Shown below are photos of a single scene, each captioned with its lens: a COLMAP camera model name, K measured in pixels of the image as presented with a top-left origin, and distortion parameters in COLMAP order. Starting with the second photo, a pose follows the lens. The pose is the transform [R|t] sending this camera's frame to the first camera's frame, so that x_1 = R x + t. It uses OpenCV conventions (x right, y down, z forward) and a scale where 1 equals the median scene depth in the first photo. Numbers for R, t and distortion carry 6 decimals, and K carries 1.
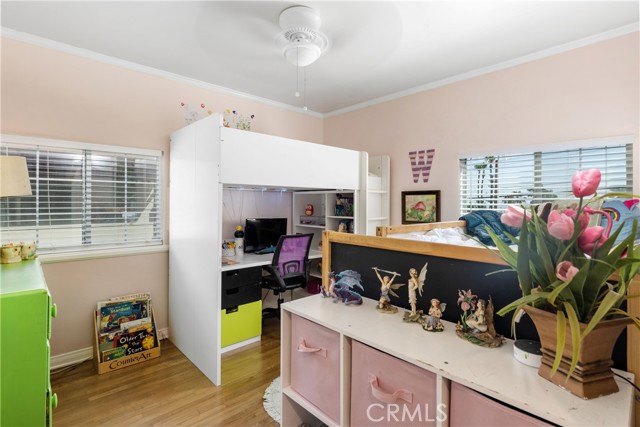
lens RADIAL K [[333.6, 0, 321.0], [0, 333.6, 206.2], [0, 0, 1]] dist [-0.001253, -0.000440]
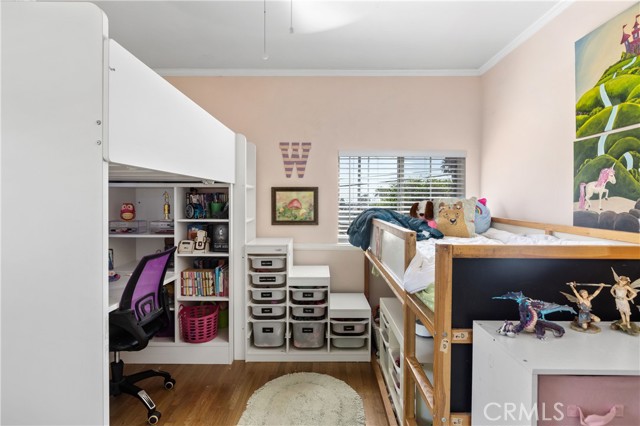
lens RADIAL K [[333.6, 0, 321.0], [0, 333.6, 205.7], [0, 0, 1]] dist [-0.001253, -0.000440]
pose [[0.668461, -0.014748, 0.743601, -0.325657], [0.005875, 0.999877, 0.014549, -0.008141], [-0.743724, -0.005357, 0.668465, 0.344022]]
